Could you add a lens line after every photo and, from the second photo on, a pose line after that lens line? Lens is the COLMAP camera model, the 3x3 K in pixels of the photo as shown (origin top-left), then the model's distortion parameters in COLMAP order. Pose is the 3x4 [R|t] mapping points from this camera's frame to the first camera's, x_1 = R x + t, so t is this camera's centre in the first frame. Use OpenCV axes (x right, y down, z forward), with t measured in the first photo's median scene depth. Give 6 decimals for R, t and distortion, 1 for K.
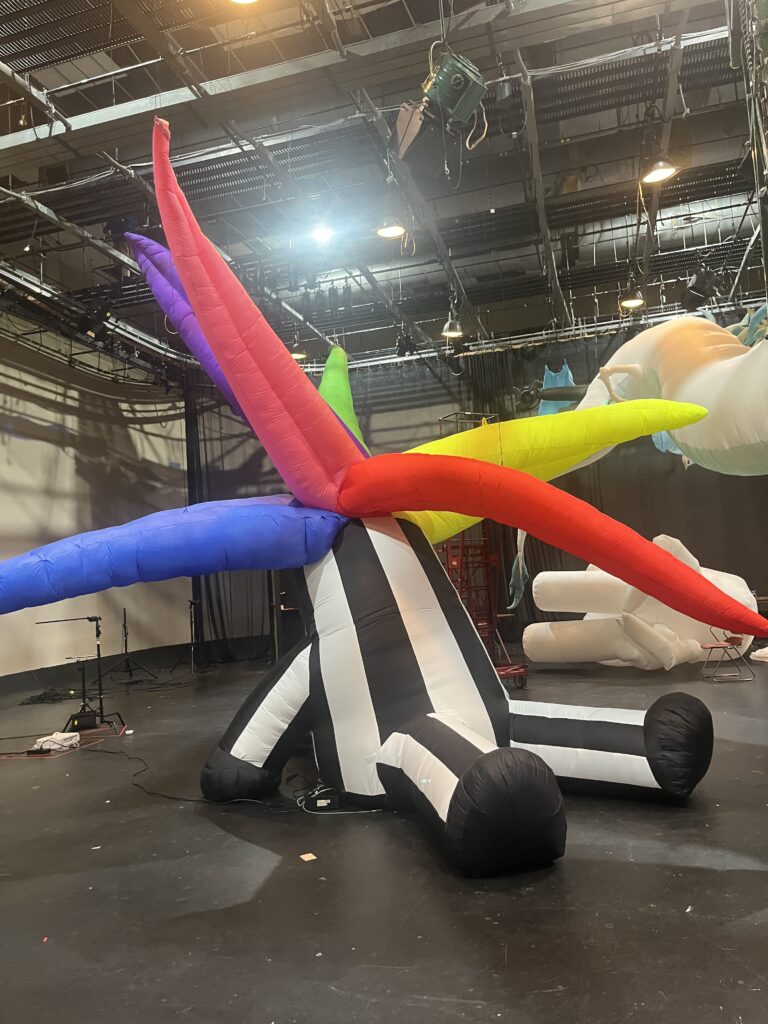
lens RADIAL K [[775.7, 0, 384.0], [0, 775.7, 512.0], [0, 0, 1]] dist [0.026627, -0.011793]
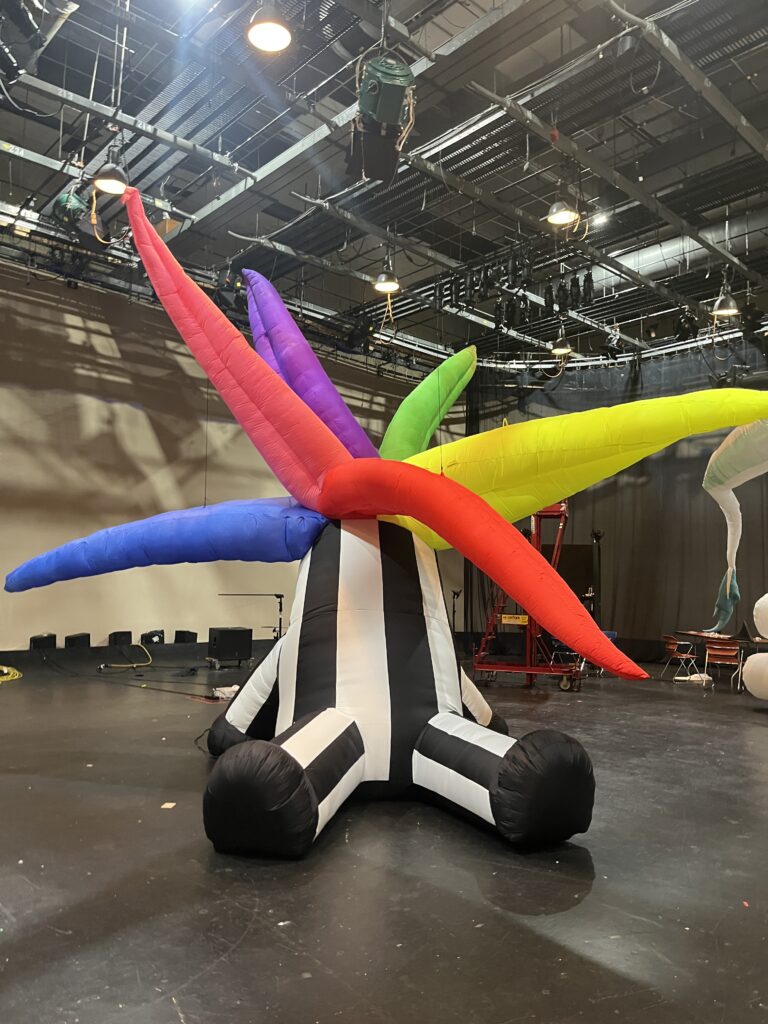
lens RADIAL K [[777.8, 0, 384.0], [0, 777.8, 525.9], [0, 0, 1]] dist [0.037837, -0.006613]
pose [[0.849215, 0.042771, -0.526312, 0.379621], [-0.029933, 0.999011, 0.032889, -0.012968], [0.527198, -0.012175, 0.849655, 0.084252]]
